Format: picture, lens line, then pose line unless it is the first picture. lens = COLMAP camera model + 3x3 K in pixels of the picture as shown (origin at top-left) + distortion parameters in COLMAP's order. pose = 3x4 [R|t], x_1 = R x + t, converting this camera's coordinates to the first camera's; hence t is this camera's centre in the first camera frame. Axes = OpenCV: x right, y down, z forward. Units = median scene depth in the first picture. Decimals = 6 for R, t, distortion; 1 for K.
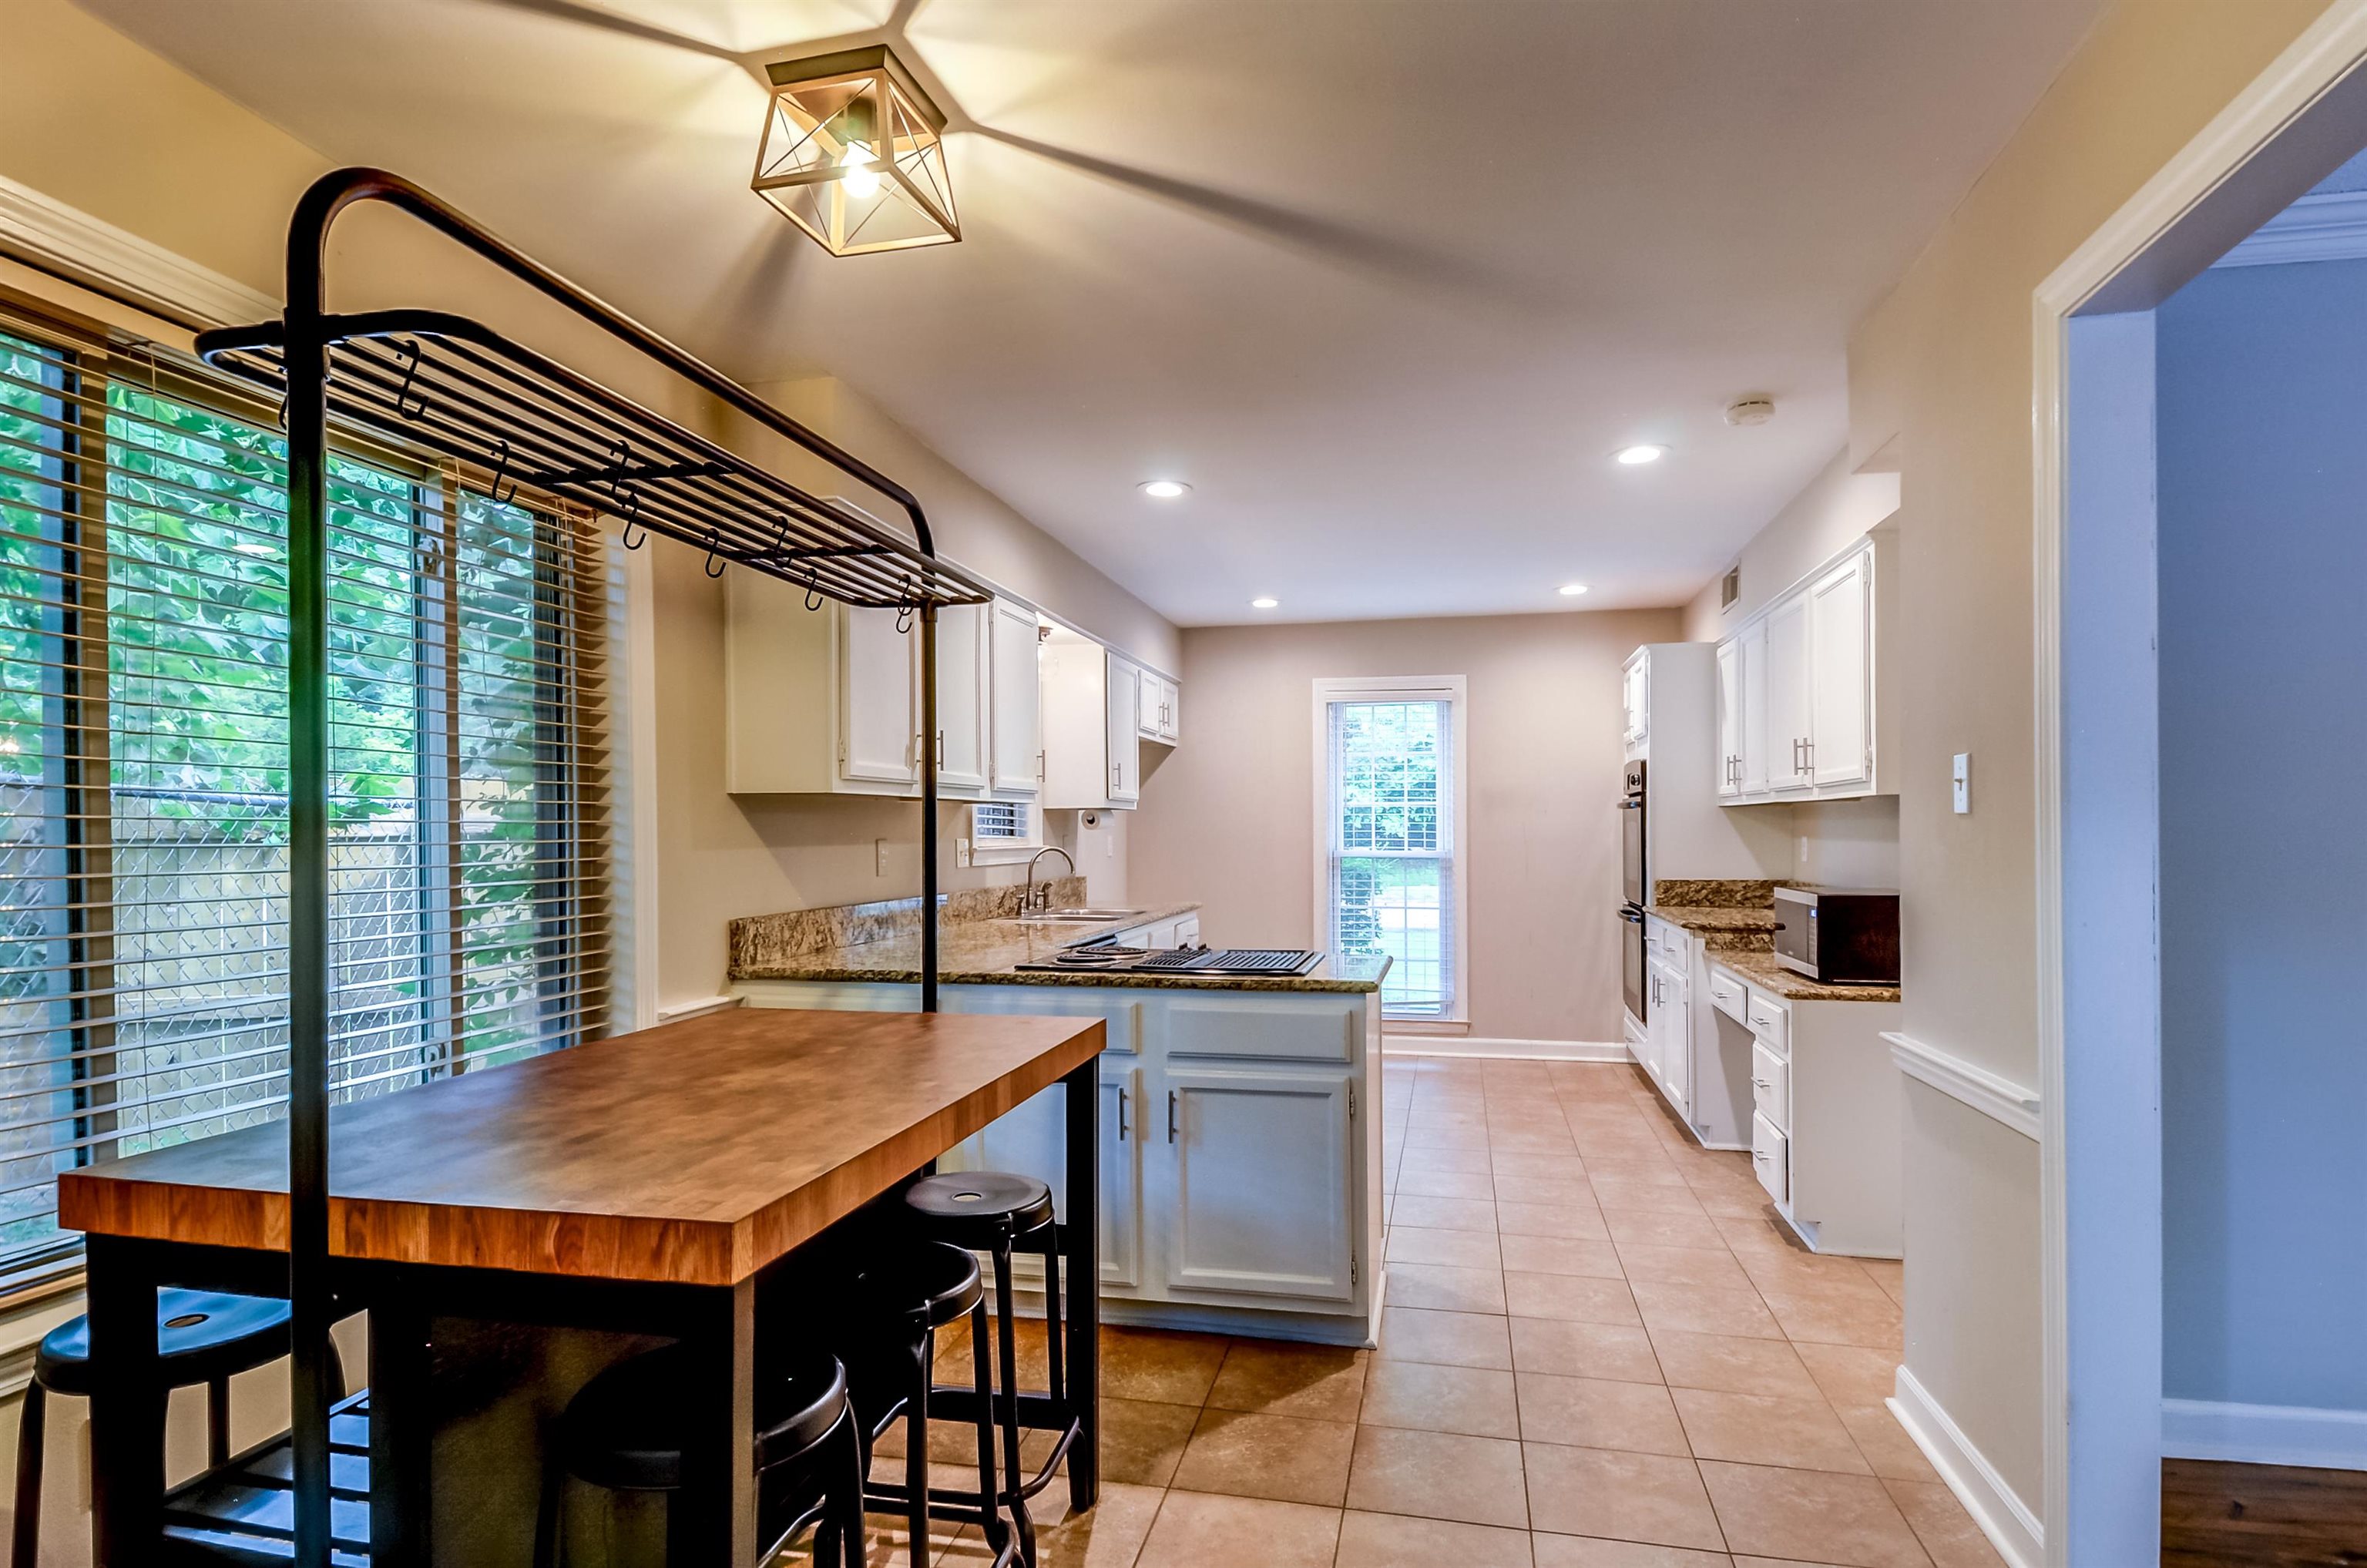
lens RADIAL K [[1268.4, 0, 1202.8], [0, 1268.4, 834.4], [0, 0, 1]] dist [0.028205, 0.000175]
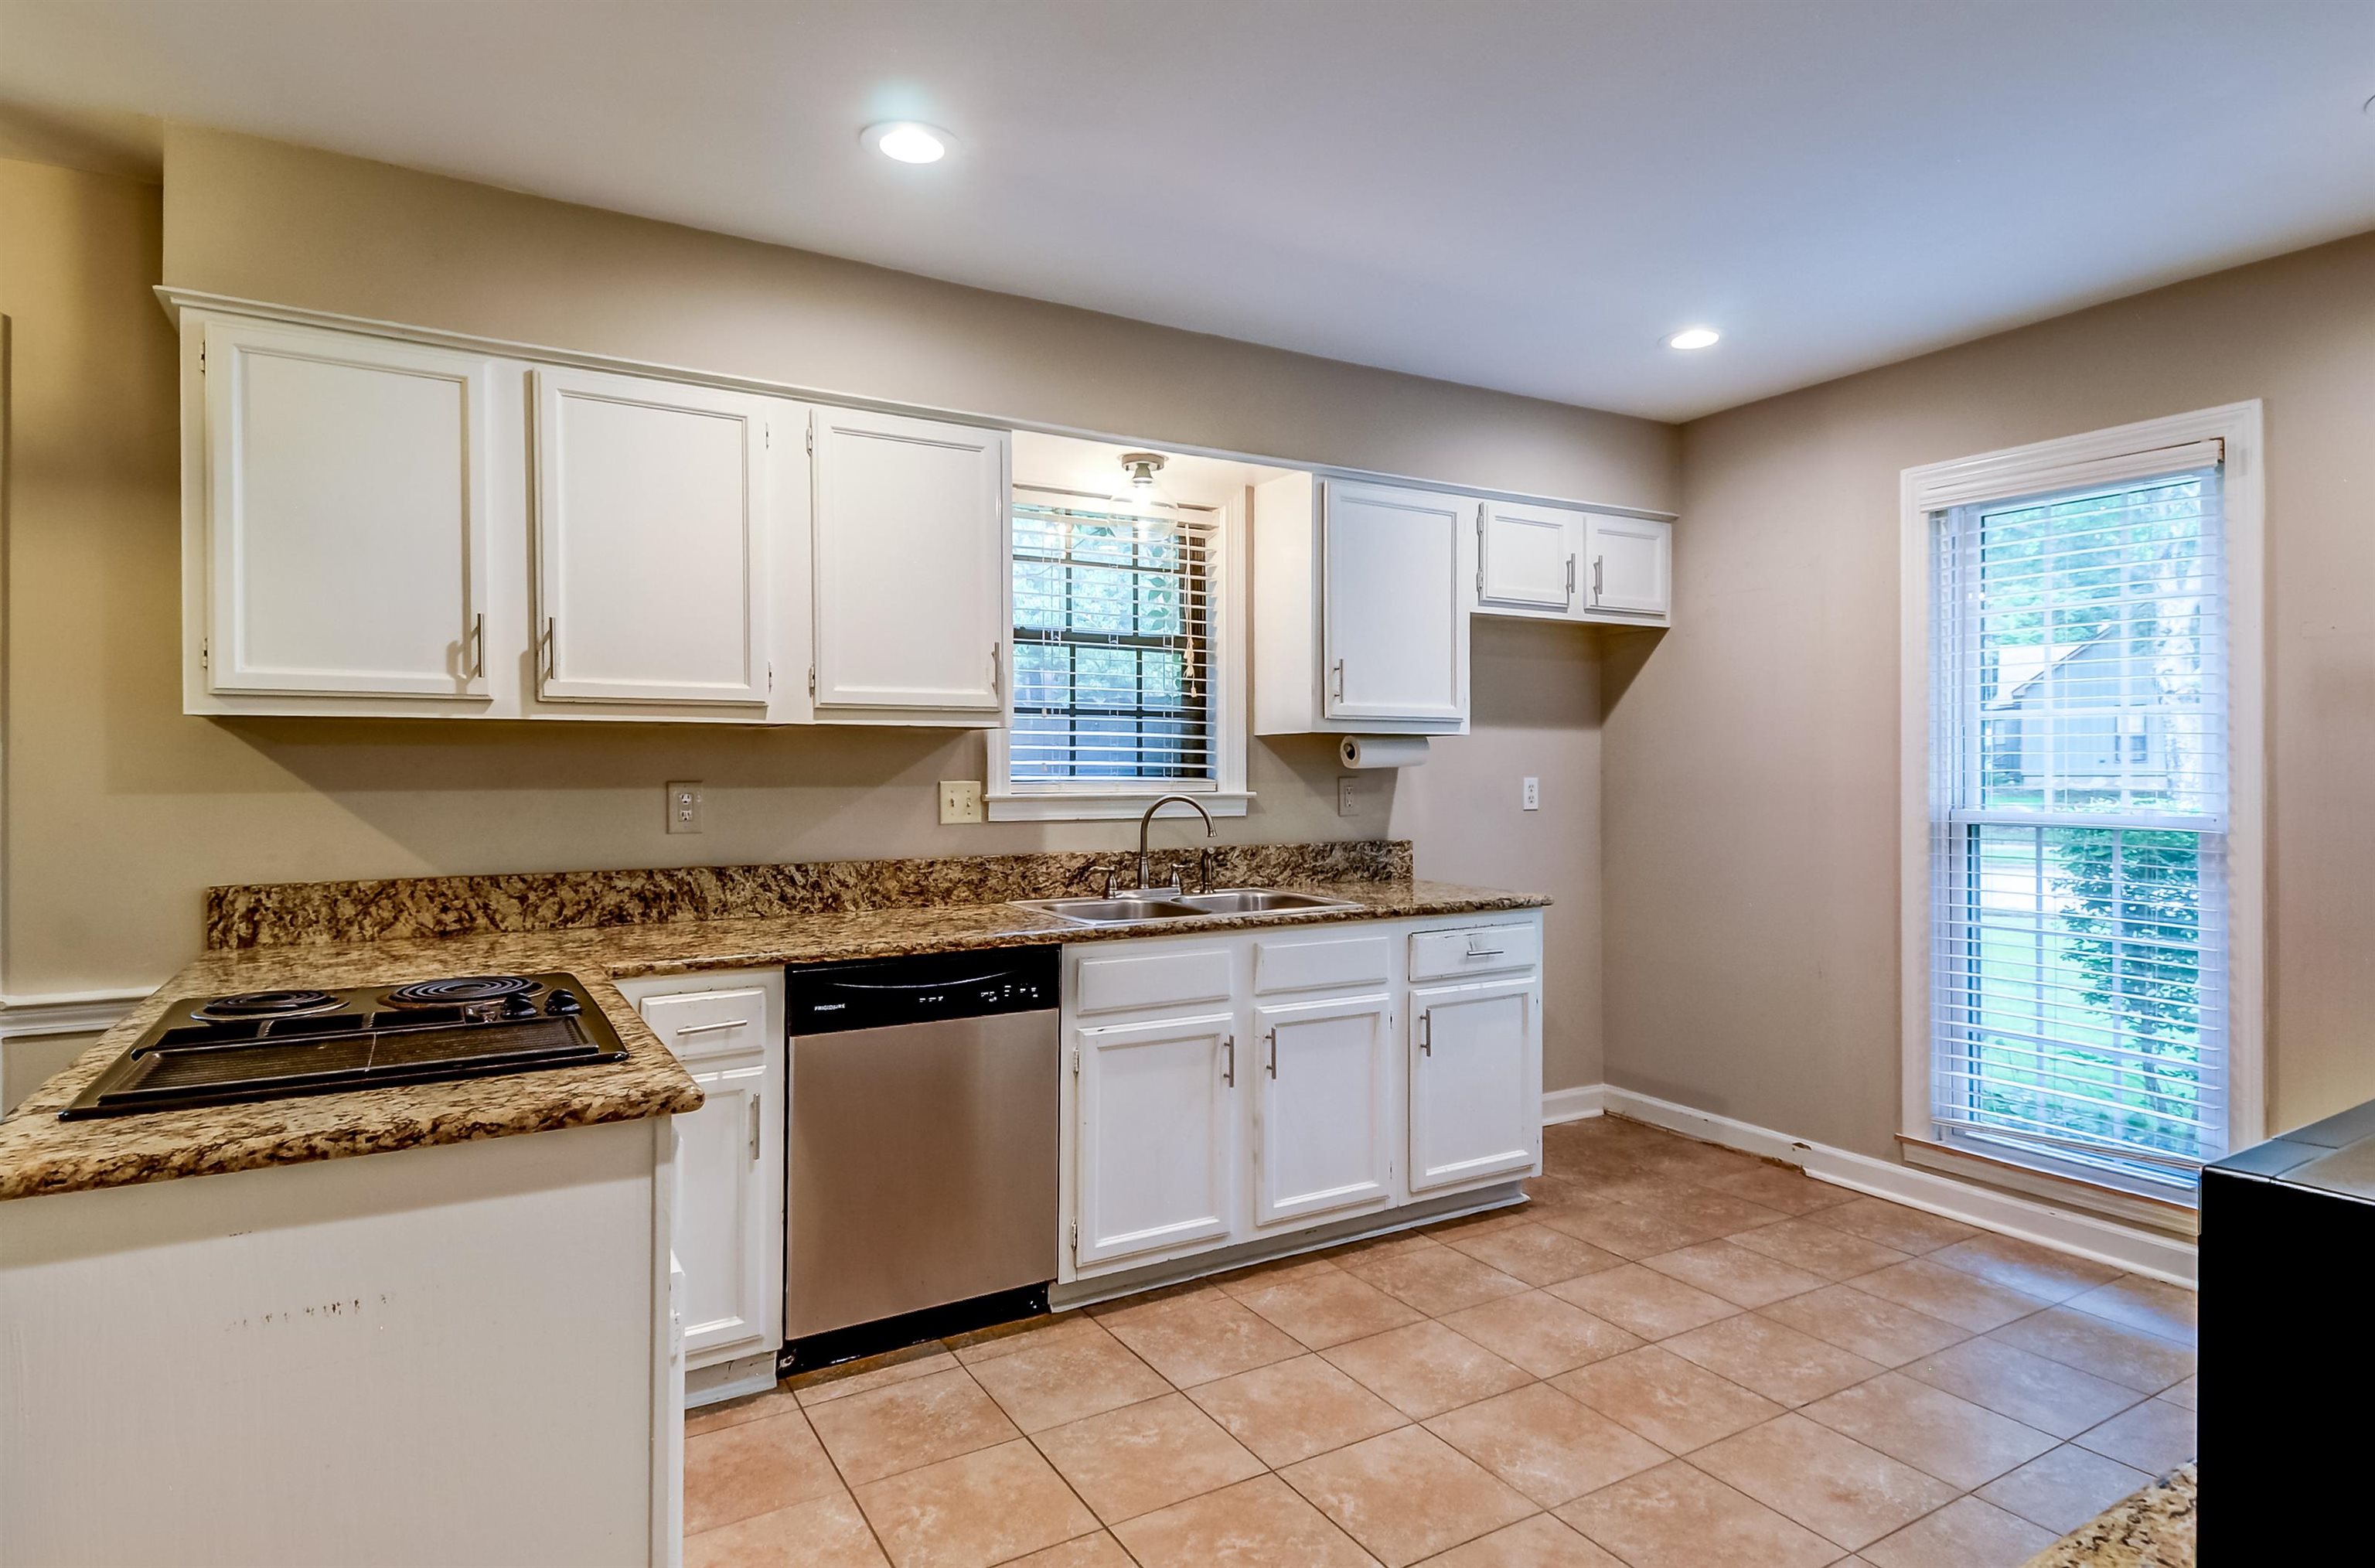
lens RADIAL K [[1272.8, 0, 1200.4], [0, 1272.8, 772.8], [0, 0, 1]] dist [0.028205, 0.000175]
pose [[0.661739, 0.003114, -0.749728, 0.400132], [-0.002618, 0.999995, 0.001843, -0.002749], [0.749730, 0.000743, 0.661744, 0.624754]]
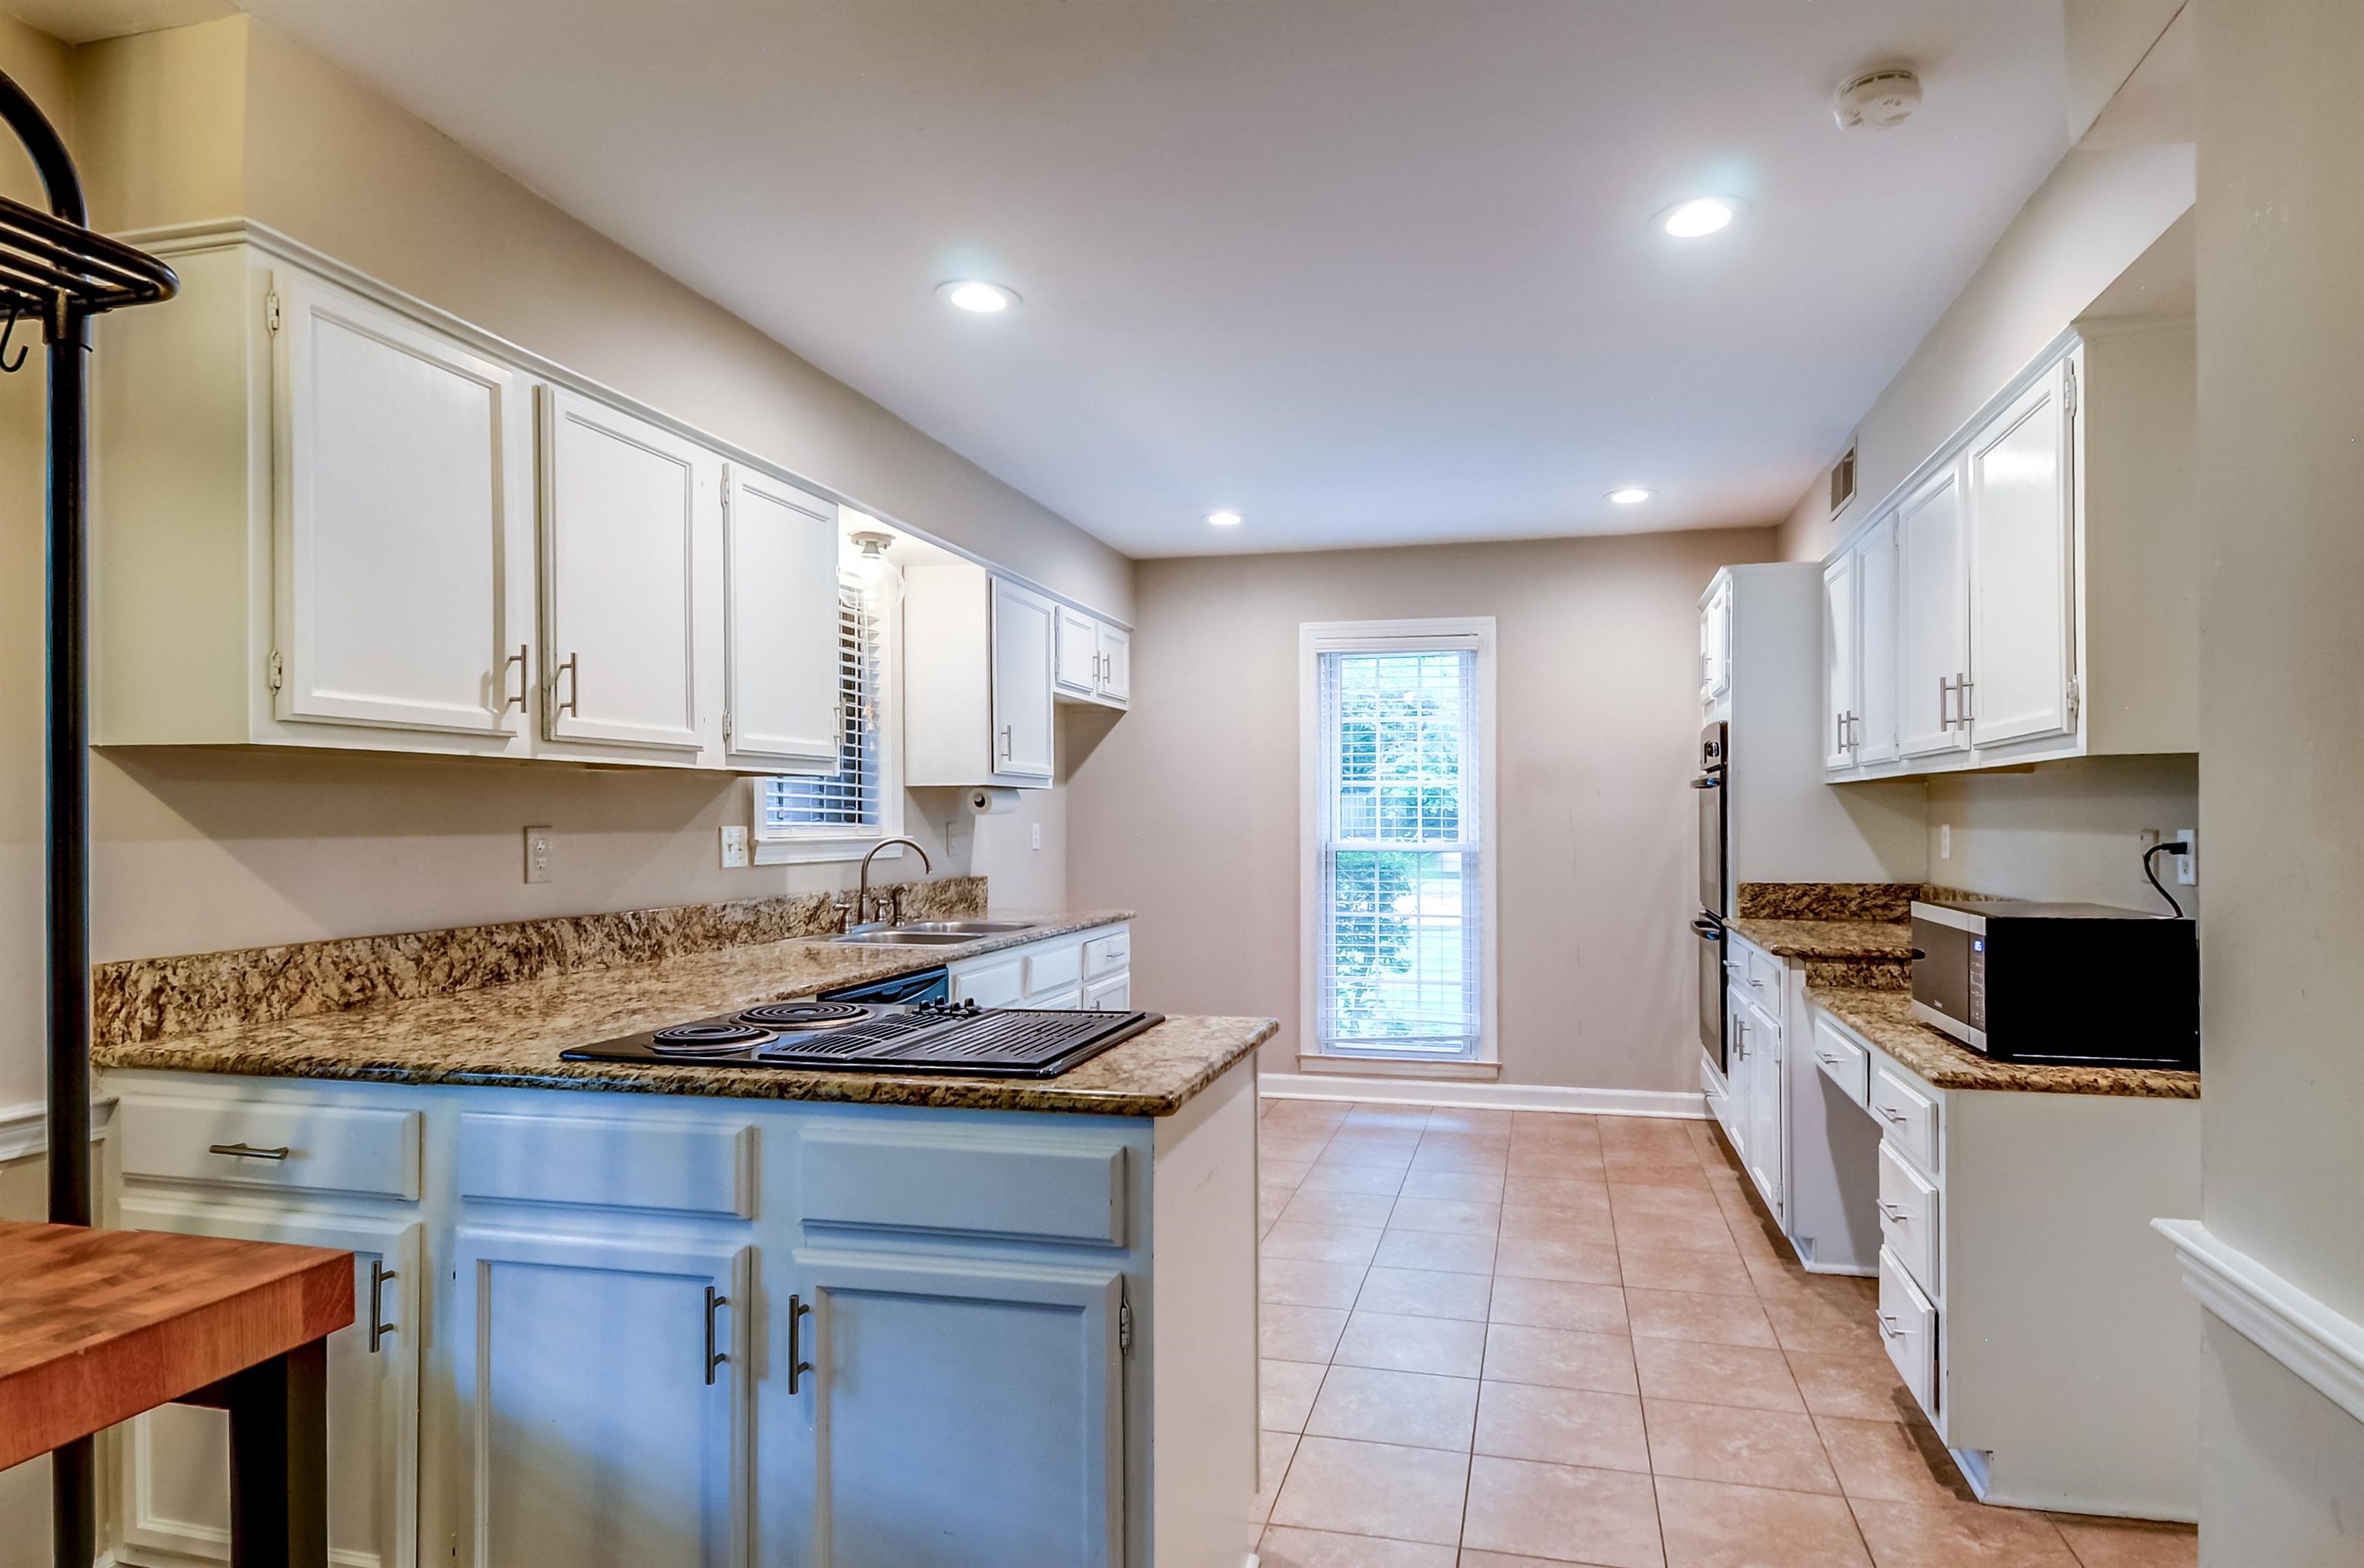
lens RADIAL K [[1287.5, 0, 1244.8], [0, 1287.5, 821.5], [0, 0, 1]] dist [0.019682, -0.009995]
pose [[0.999259, 0.000796, -0.038475, 0.117031], [-0.000853, 0.999999, -0.001450, 0.001393], [0.038474, 0.001482, 0.999258, 0.288196]]
